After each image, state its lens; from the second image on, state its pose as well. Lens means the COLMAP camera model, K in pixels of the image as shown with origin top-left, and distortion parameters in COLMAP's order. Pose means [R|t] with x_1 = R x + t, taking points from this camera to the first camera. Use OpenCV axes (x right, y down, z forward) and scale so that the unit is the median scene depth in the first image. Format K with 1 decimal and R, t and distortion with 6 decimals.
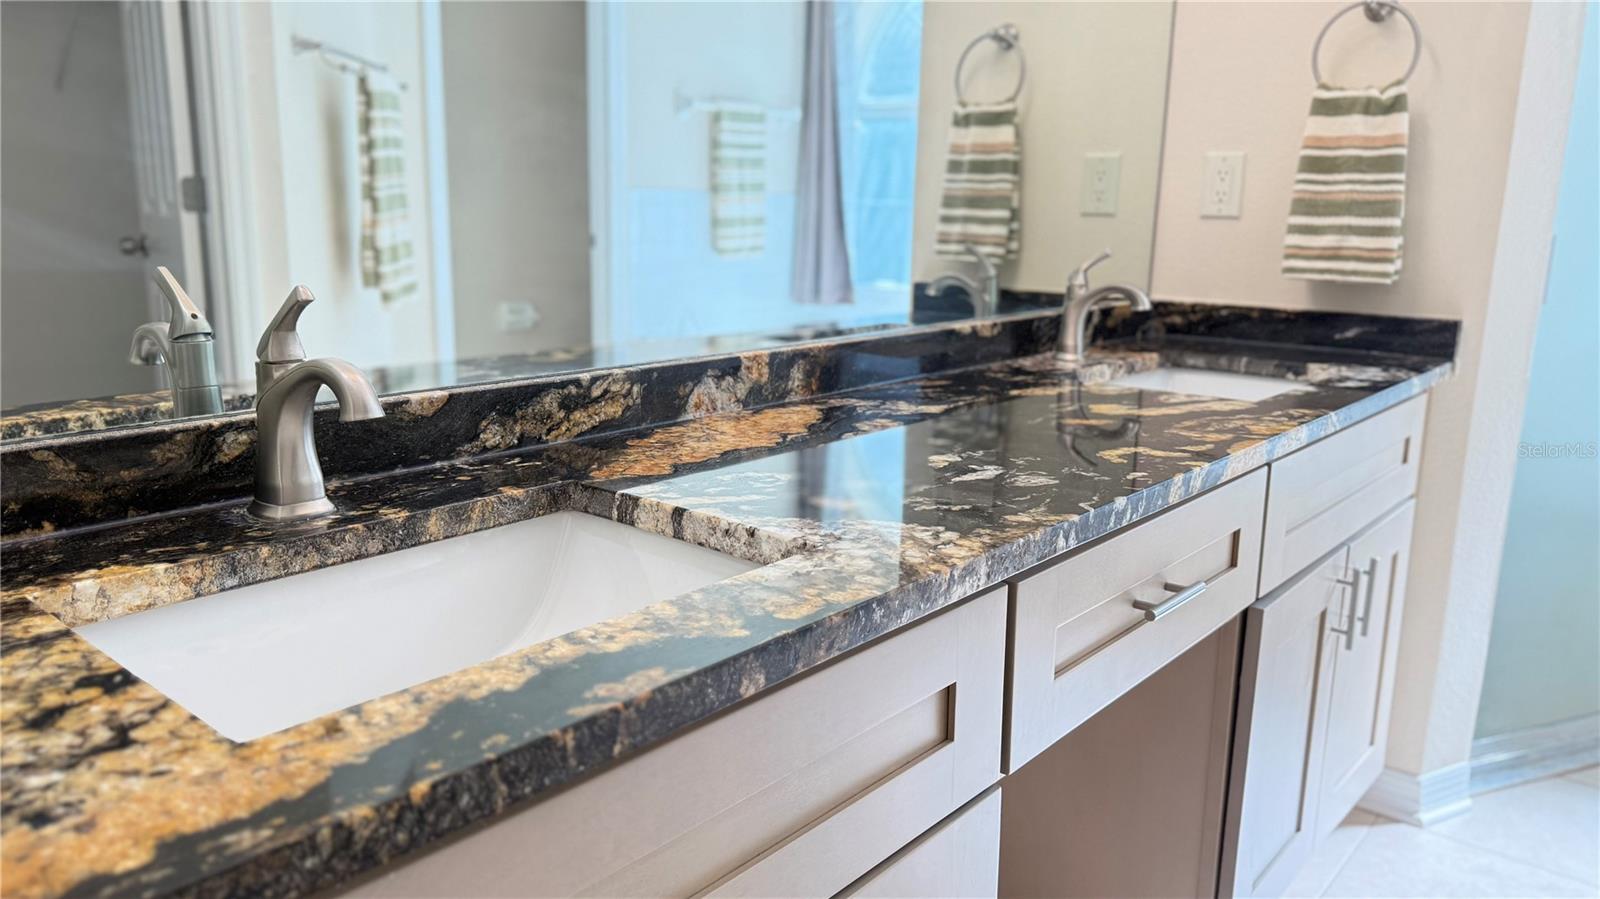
lens RADIAL K [[1125.3, 0, 795.8], [0, 1125.3, 444.1], [0, 0, 1]] dist [0.069095, -0.029747]
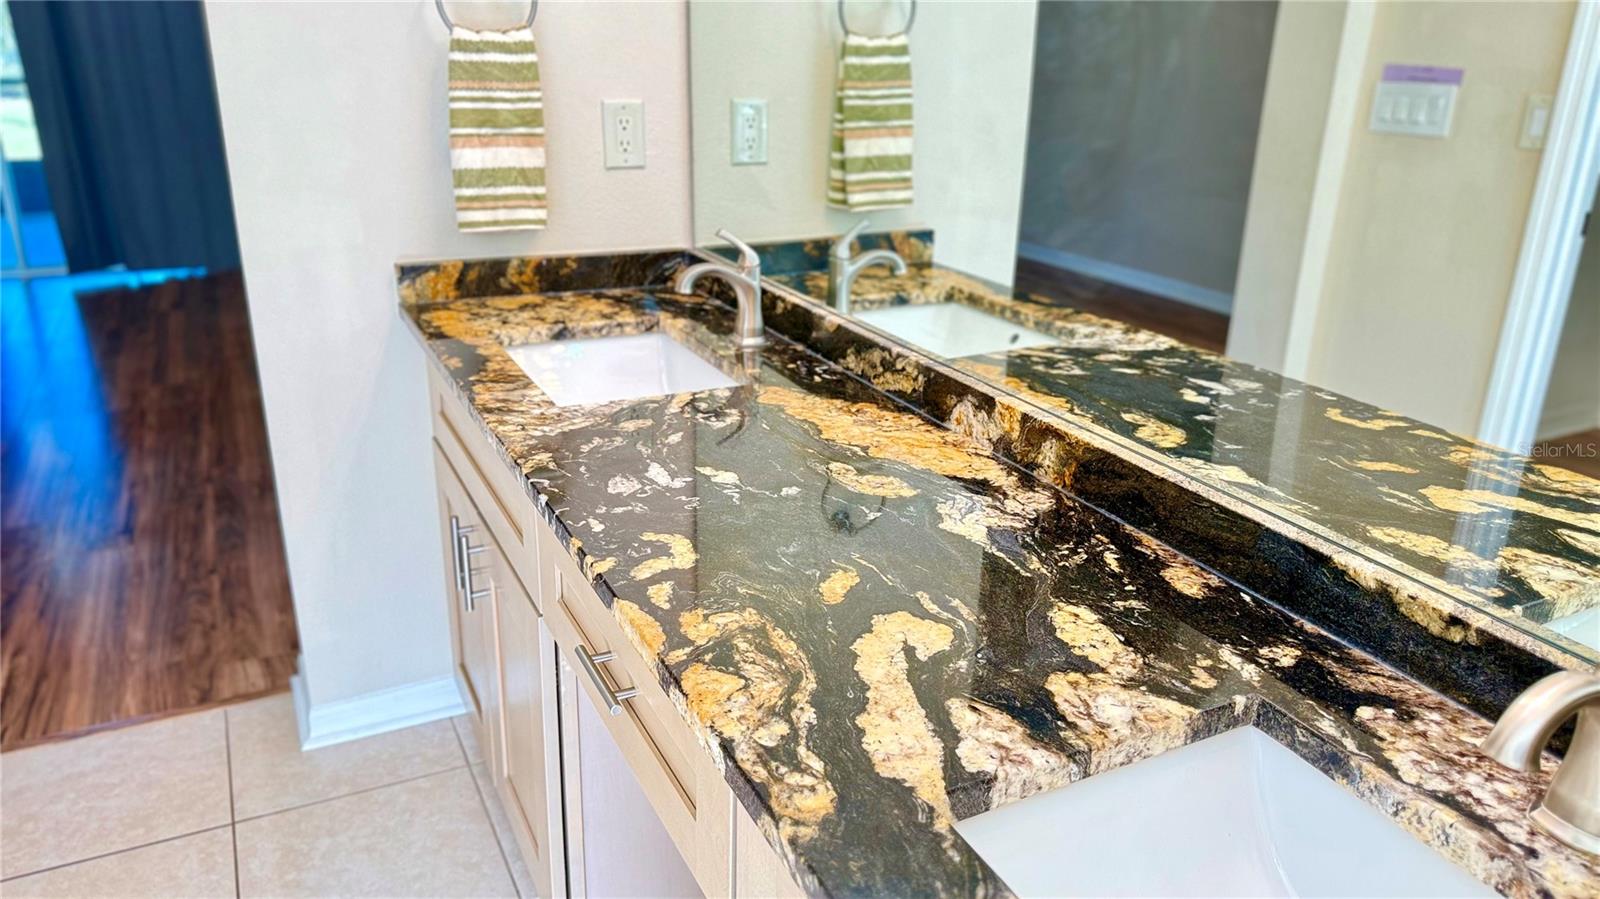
lens RADIAL K [[1125.3, 0, 796.6], [0, 1125.3, 447.1], [0, 0, 1]] dist [0.069095, -0.029747]
pose [[-0.393503, 0.292906, -0.871414, 0.971170], [-0.216458, 0.891717, 0.397475, -0.430405], [0.893477, 0.345032, -0.287492, 1.256992]]
